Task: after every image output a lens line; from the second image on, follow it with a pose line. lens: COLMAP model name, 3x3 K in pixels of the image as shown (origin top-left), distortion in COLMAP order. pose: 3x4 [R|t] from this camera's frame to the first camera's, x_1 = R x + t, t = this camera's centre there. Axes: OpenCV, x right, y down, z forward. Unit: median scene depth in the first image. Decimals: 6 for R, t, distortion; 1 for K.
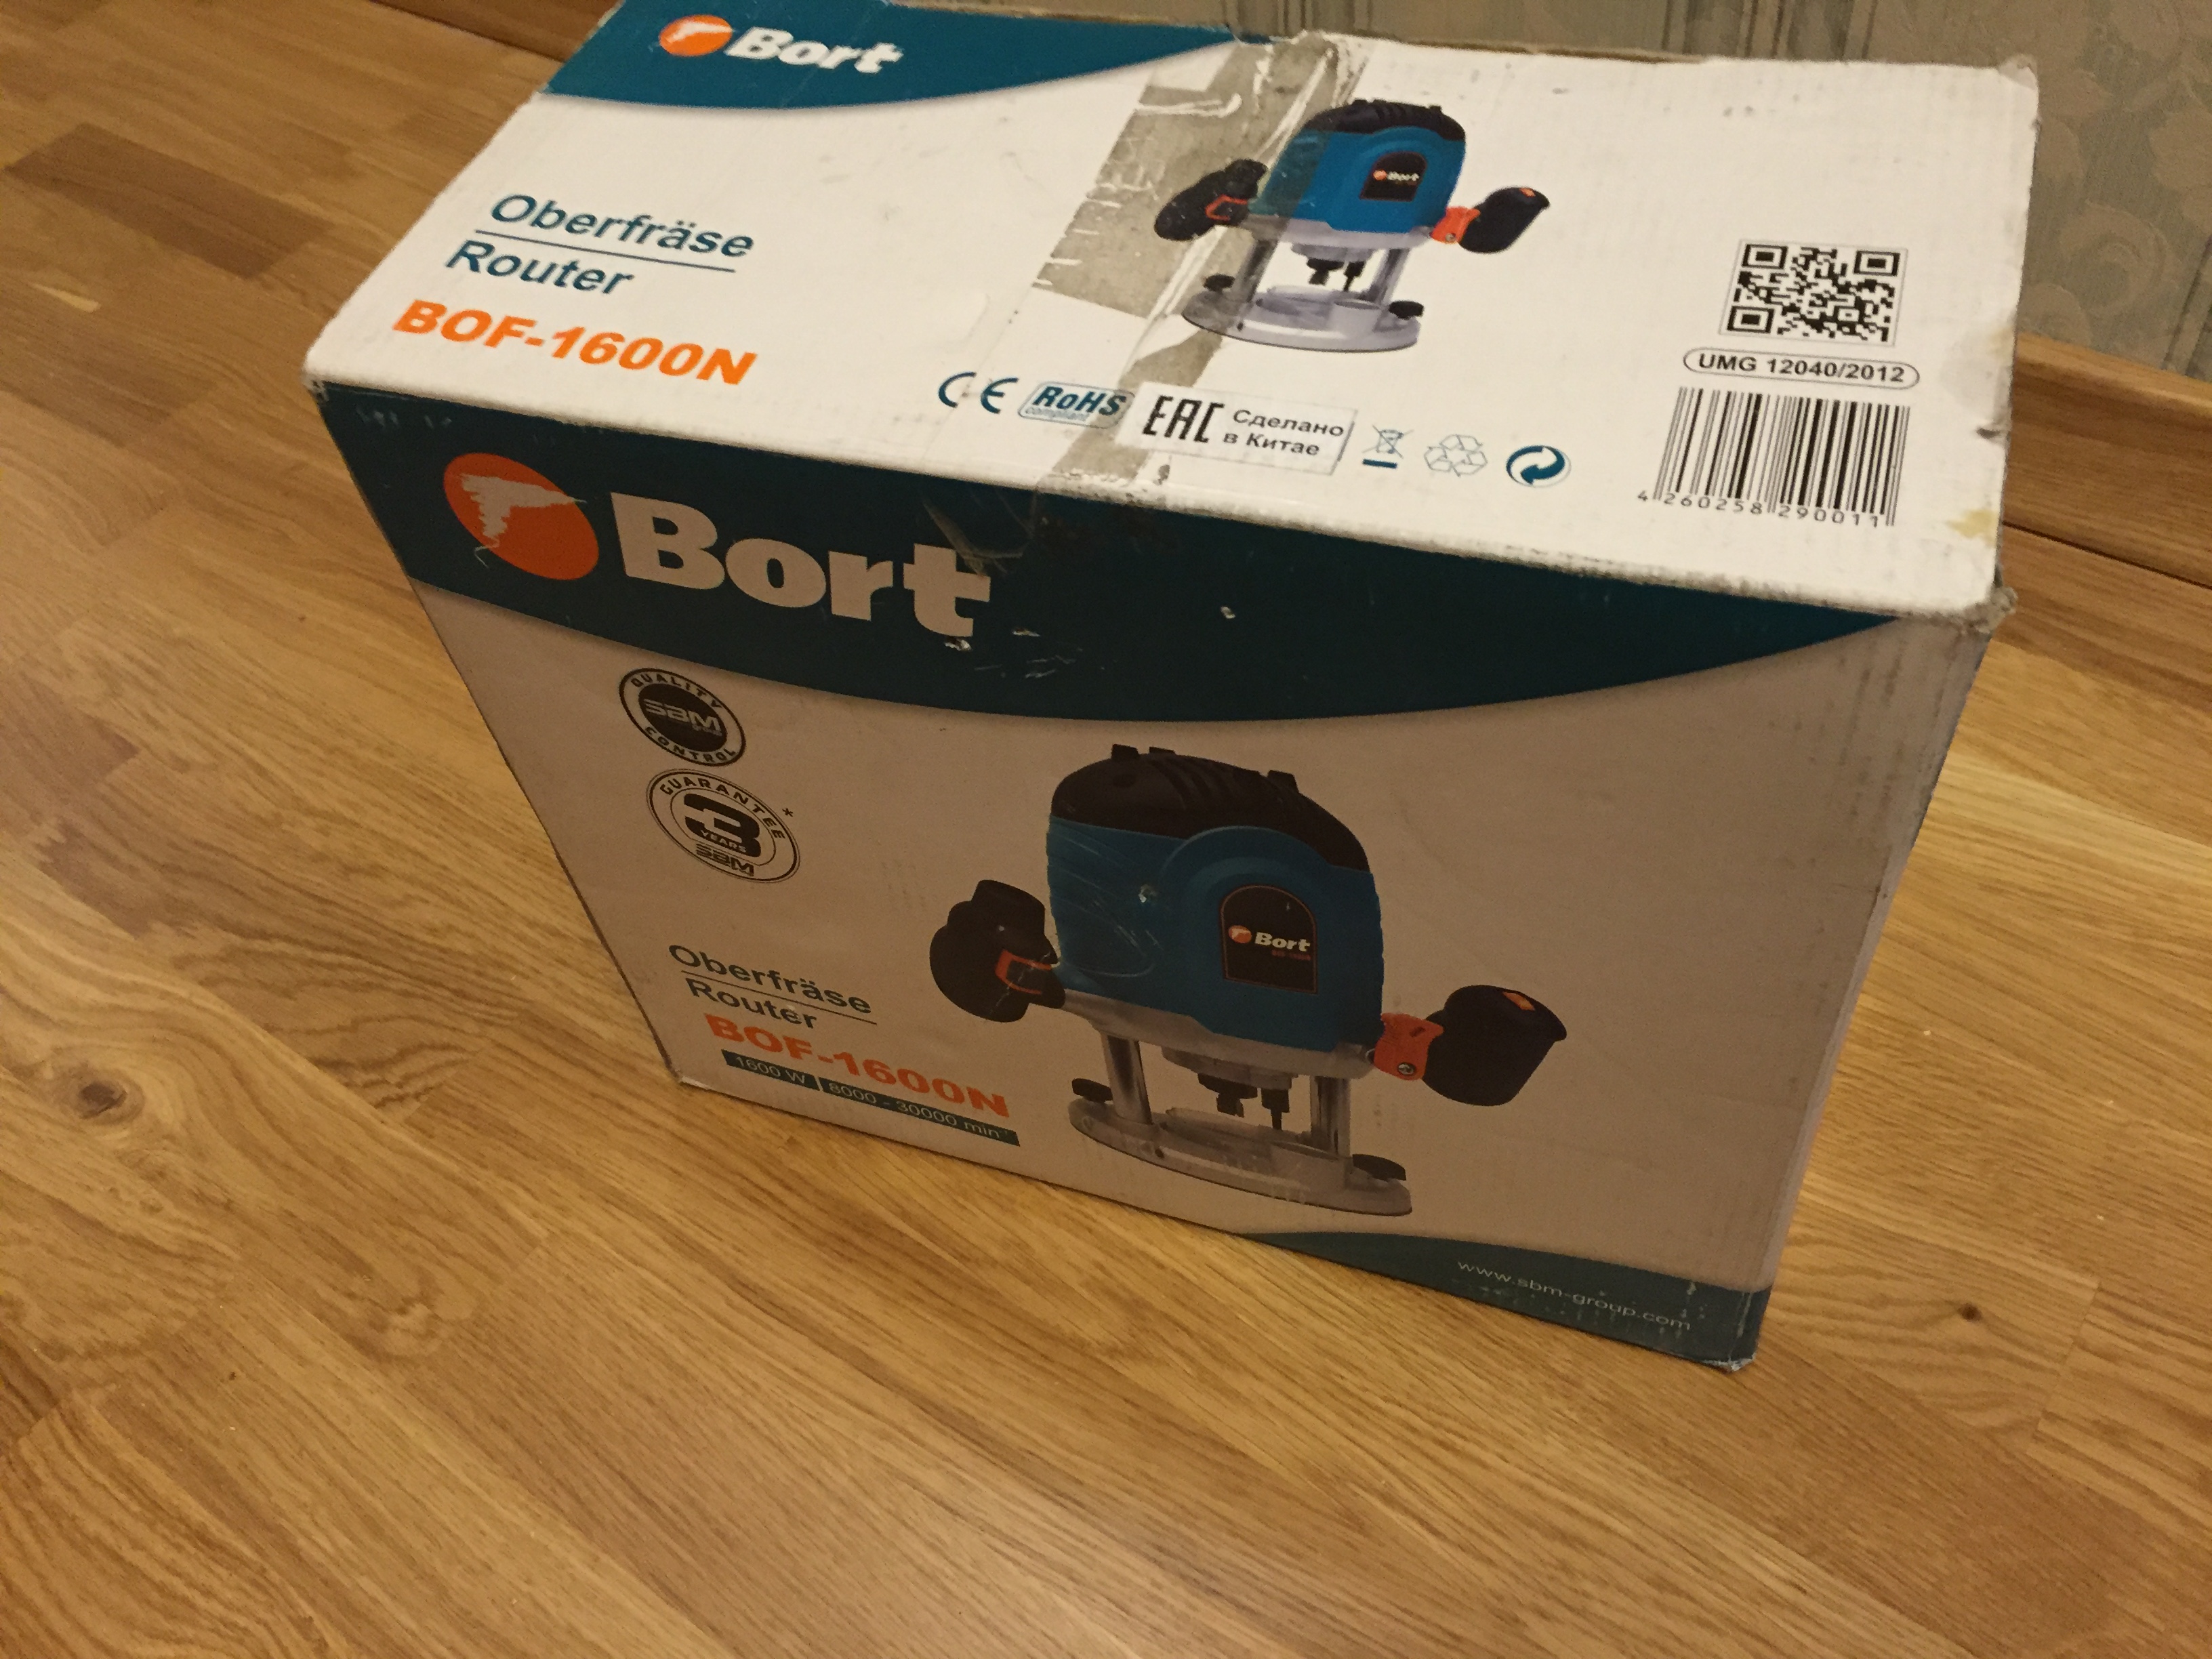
lens RADIAL K [[1902.1, 0, 1123.0], [0, 1902.1, 840.8], [0, 0, 1]] dist [0.075381, -0.112396]
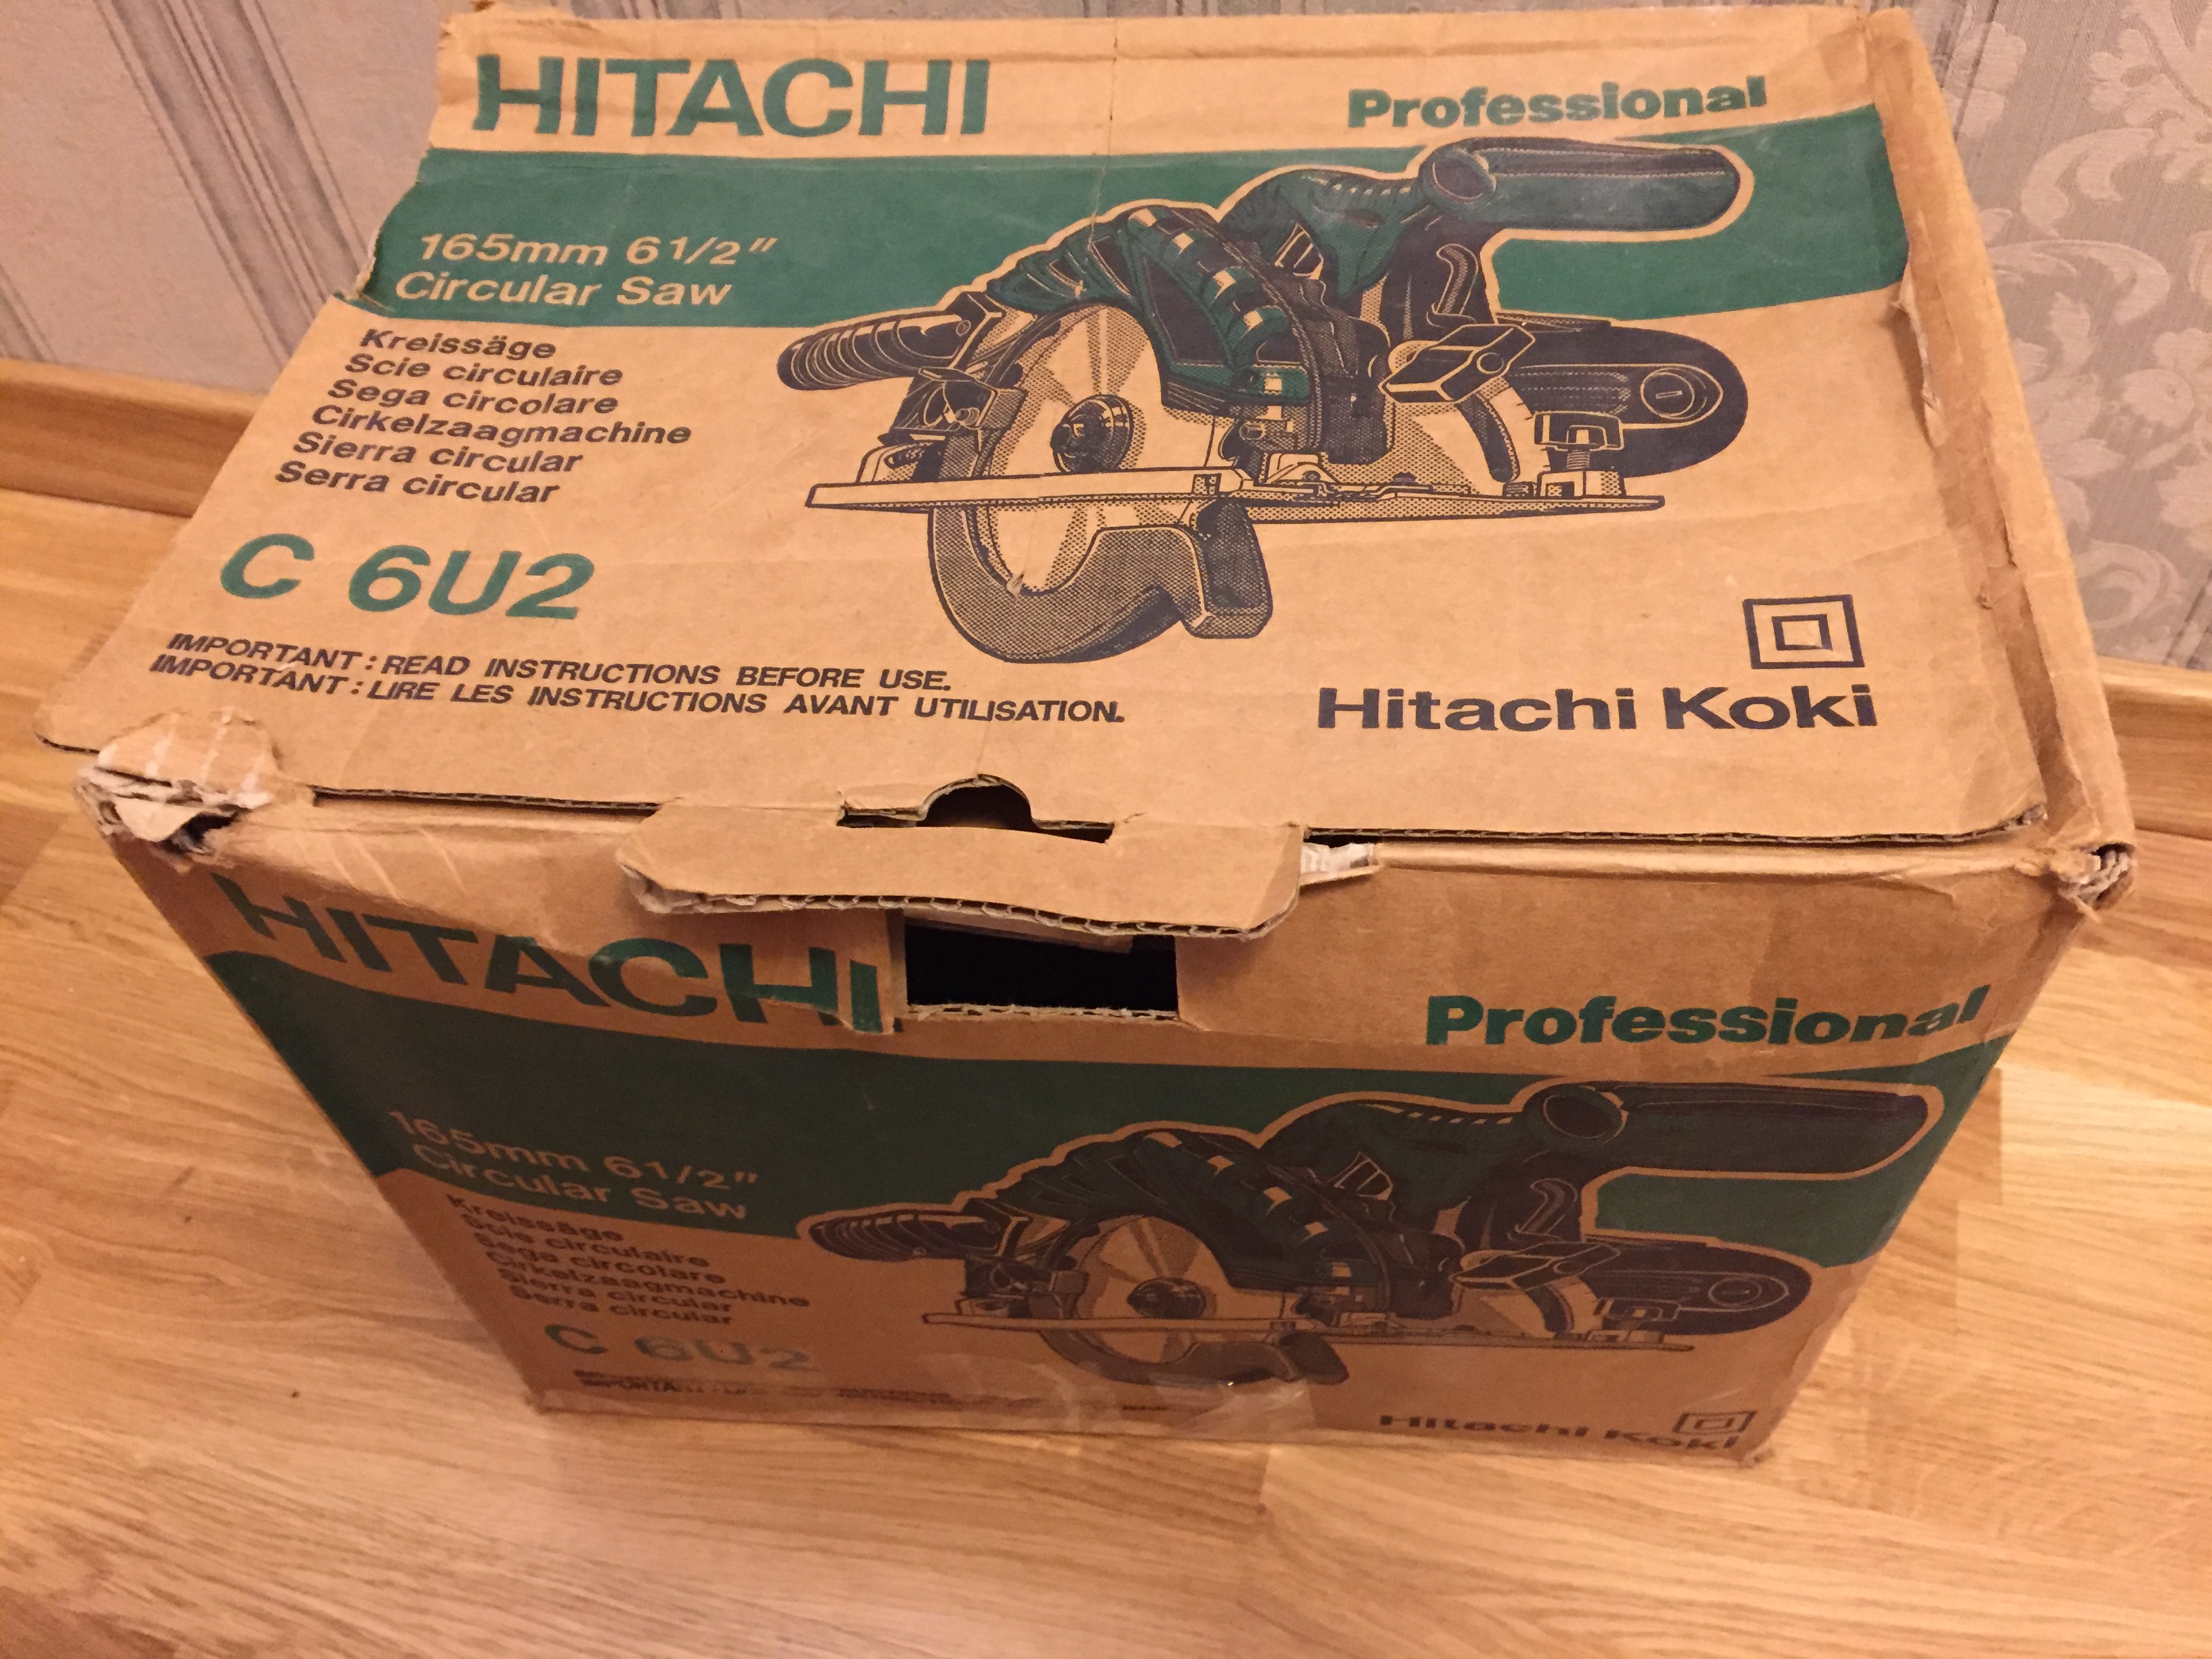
lens RADIAL K [[1902.1, 0, 1105.4], [0, 1902.1, 835.2], [0, 0, 1]] dist [0.075381, -0.112396]
pose [[0.939471, -0.254661, 0.229220, -0.254936], [0.248317, 0.967023, 0.056611, -0.348666], [-0.236078, 0.003735, 0.971727, 0.119281]]
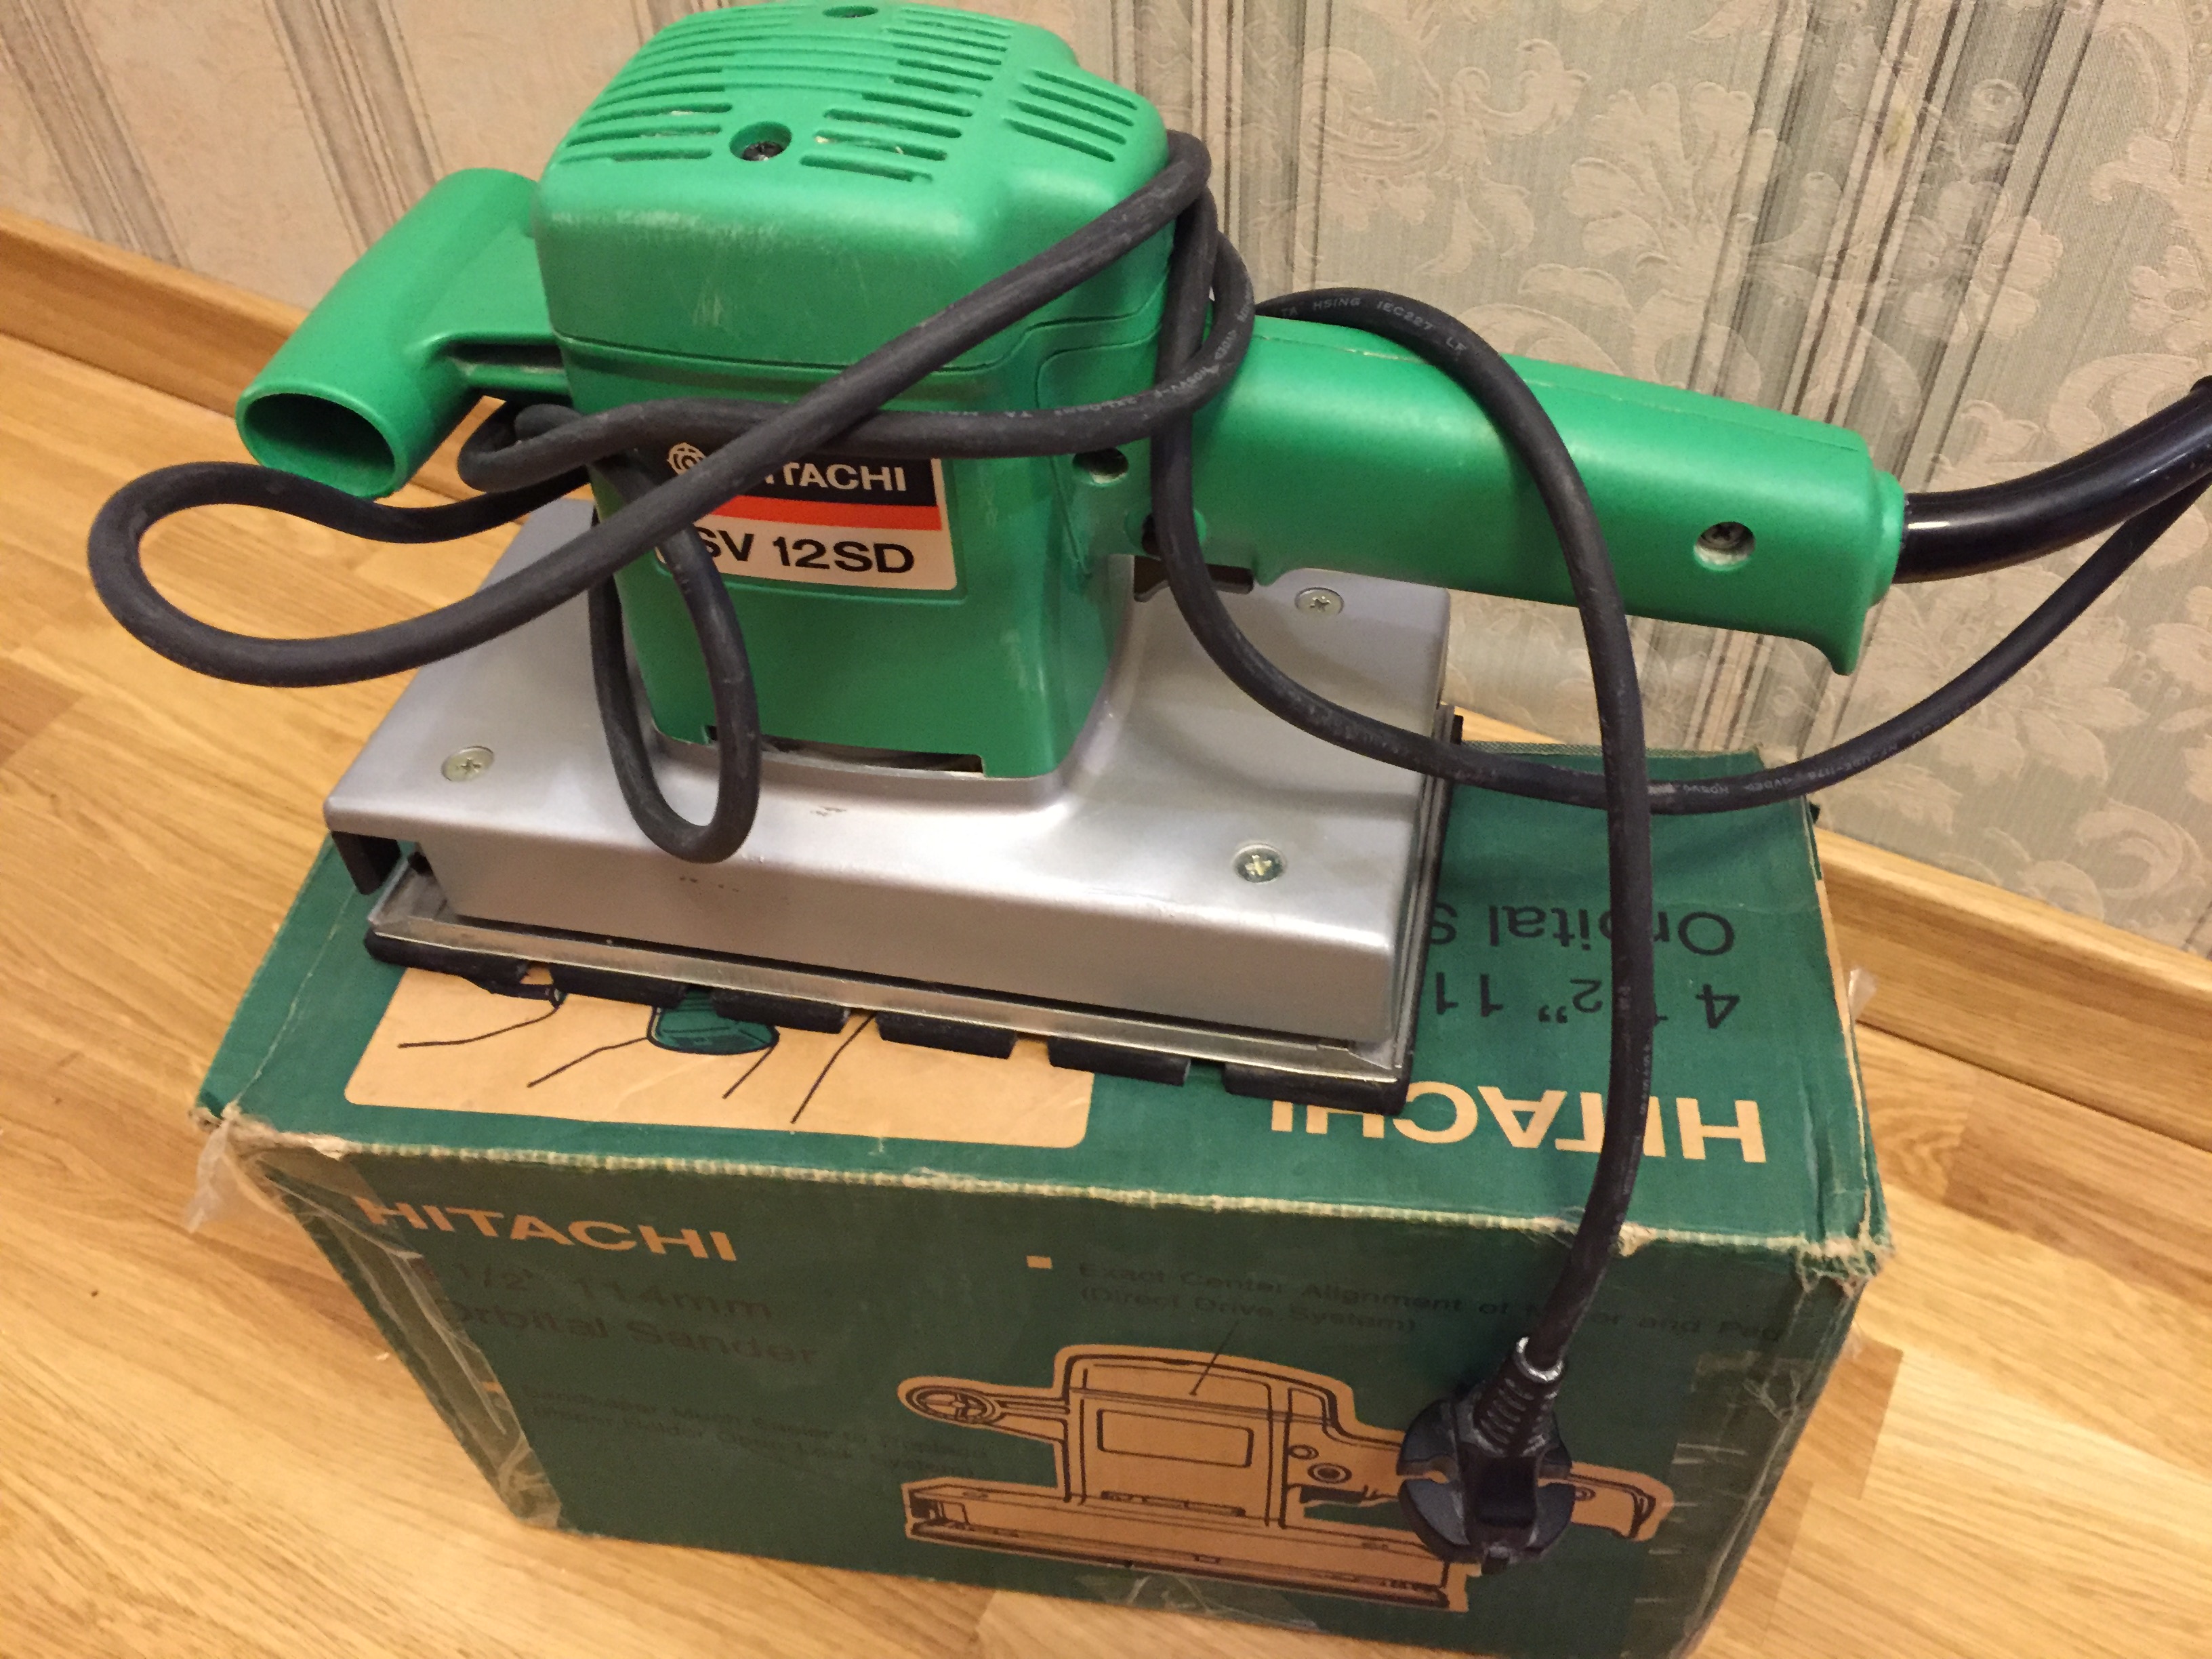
lens RADIAL K [[1902.1, 0, 1111.3], [0, 1902.1, 836.7], [0, 0, 1]] dist [0.075381, -0.112396]
pose [[0.990714, -0.060032, 0.121992, -0.088288], [0.060058, 0.998189, 0.003470, -0.327101], [-0.121980, 0.003888, 0.992525, 0.126065]]
